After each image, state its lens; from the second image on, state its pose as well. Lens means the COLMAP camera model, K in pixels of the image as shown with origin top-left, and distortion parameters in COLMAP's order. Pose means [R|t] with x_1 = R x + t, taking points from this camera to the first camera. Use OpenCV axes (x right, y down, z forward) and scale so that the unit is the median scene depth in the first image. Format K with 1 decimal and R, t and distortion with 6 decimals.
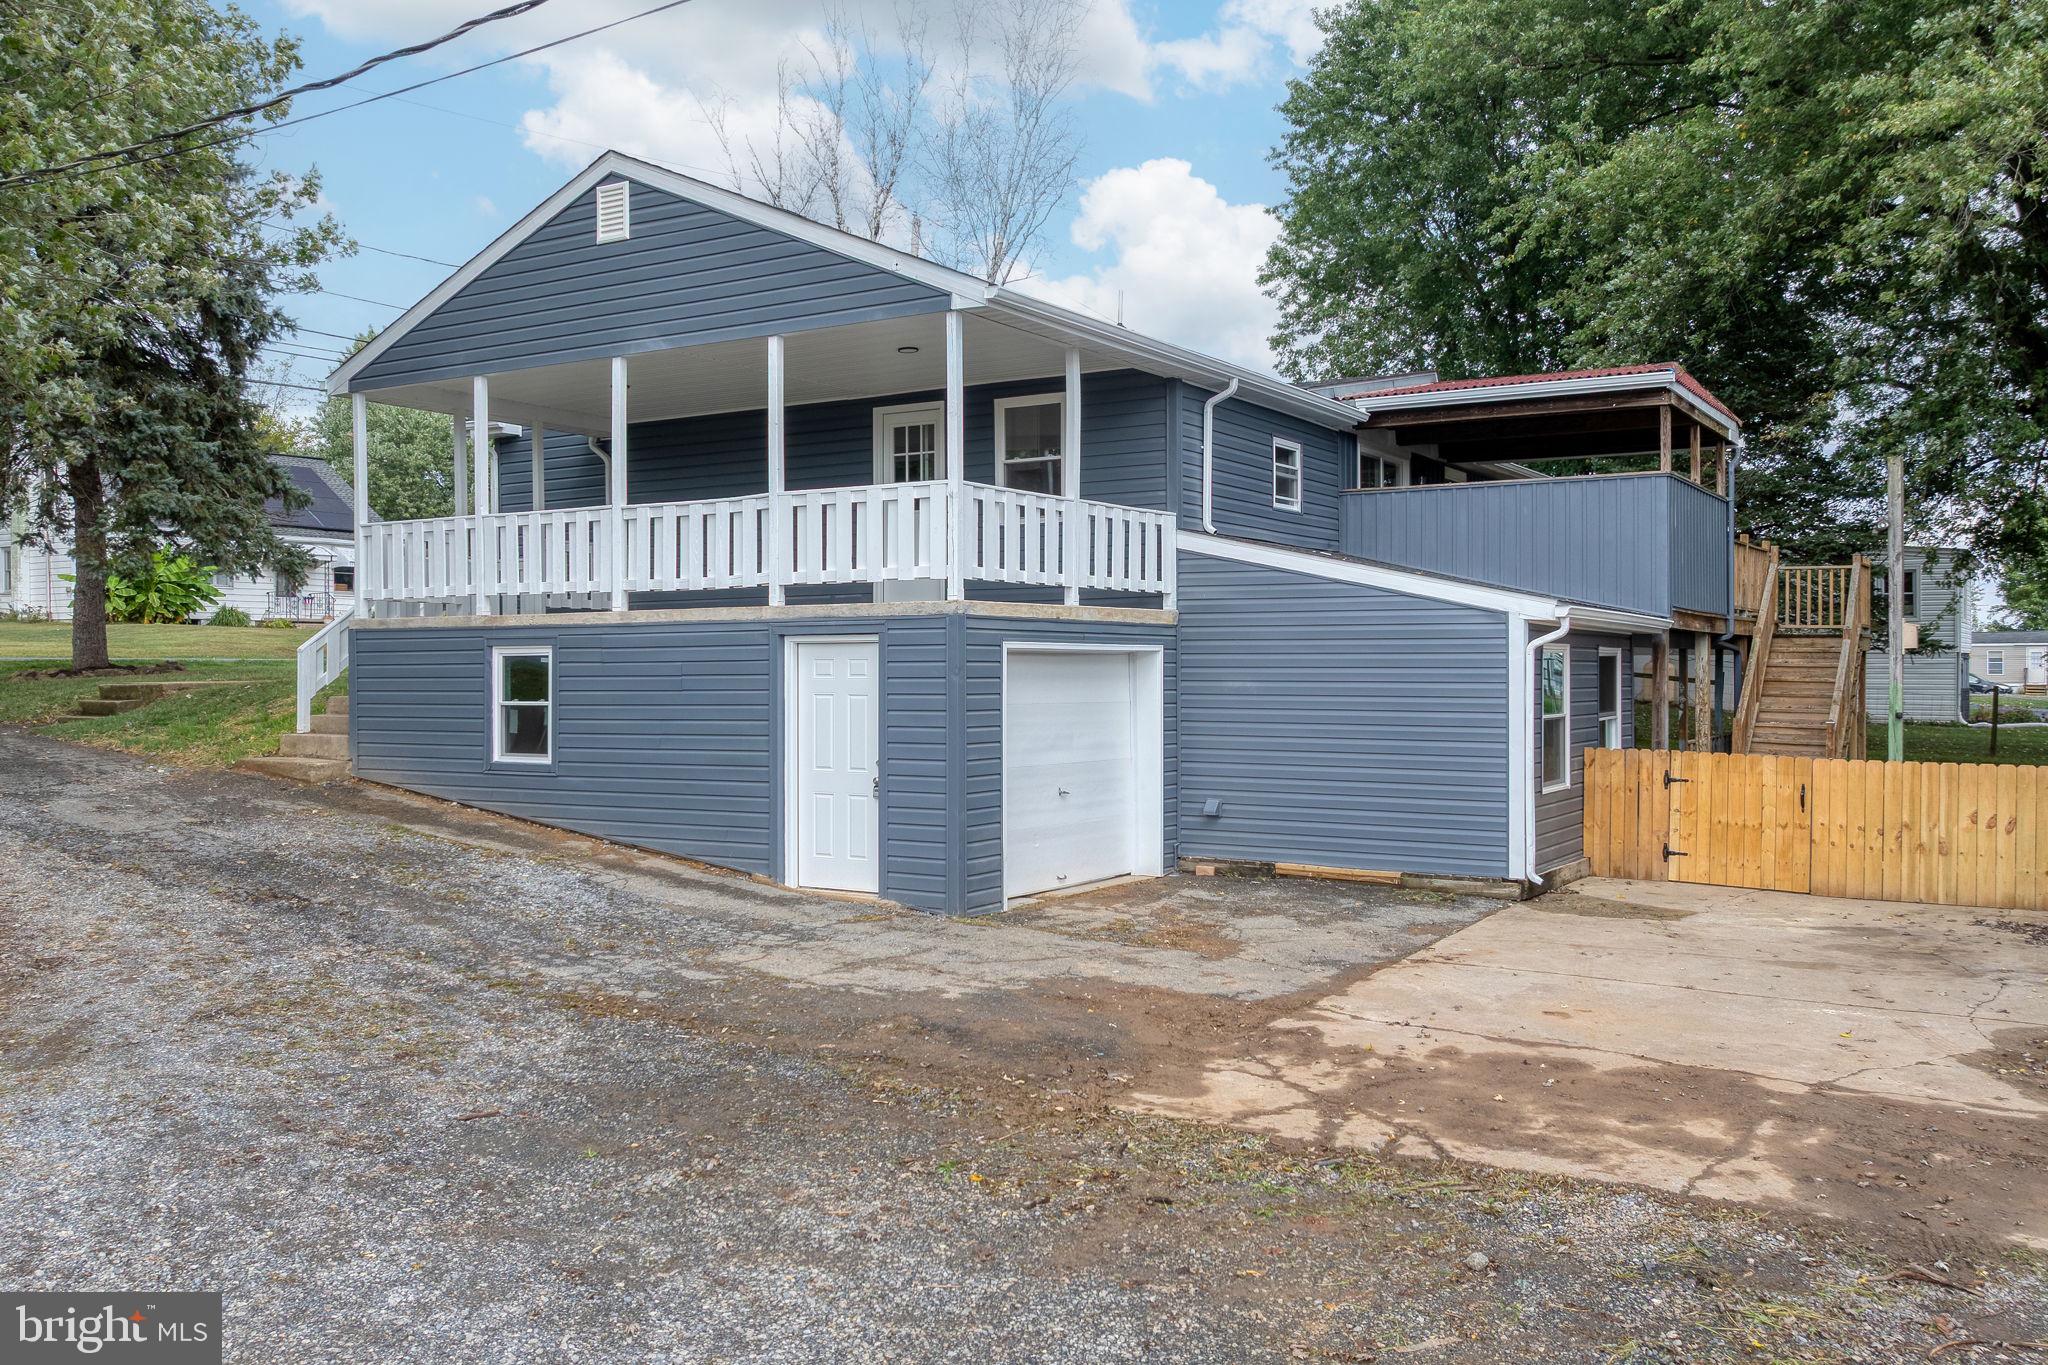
lens RADIAL K [[1746.5, 0, 1028.9], [0, 1746.5, 681.8], [0, 0, 1]] dist [-0.019071, 0.001526]
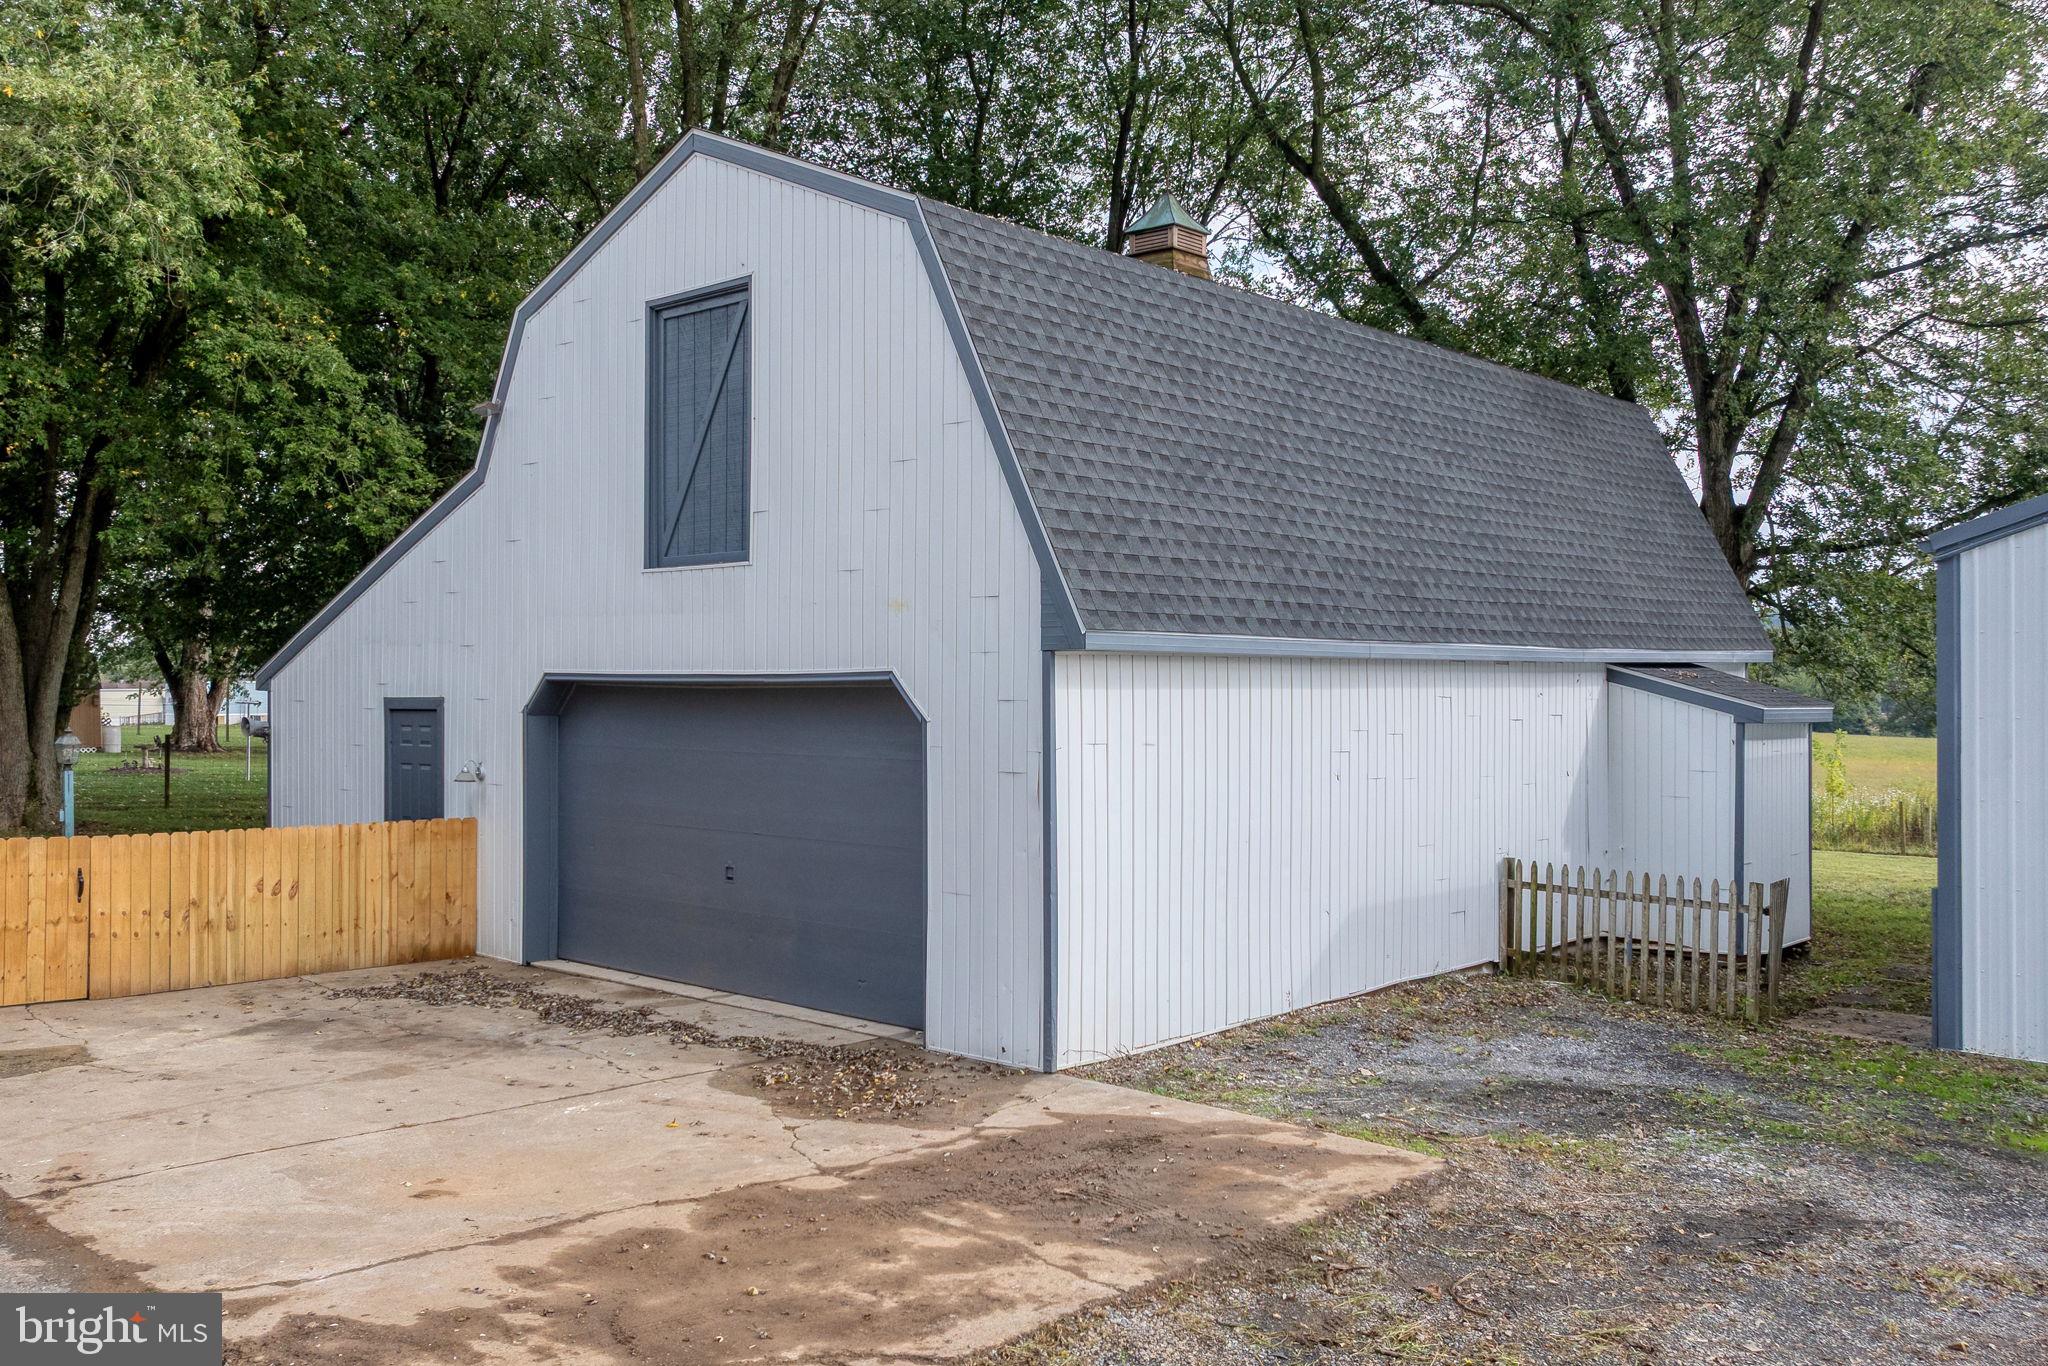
lens RADIAL K [[1746.5, 0, 1028.6], [0, 1746.5, 684.9], [0, 0, 1]] dist [-0.019071, 0.001526]
pose [[0.172110, 0.002958, 0.985073, -0.557443], [0.004384, 0.999983, -0.003768, -0.044138], [-0.985068, 0.004967, 0.172095, 0.799641]]
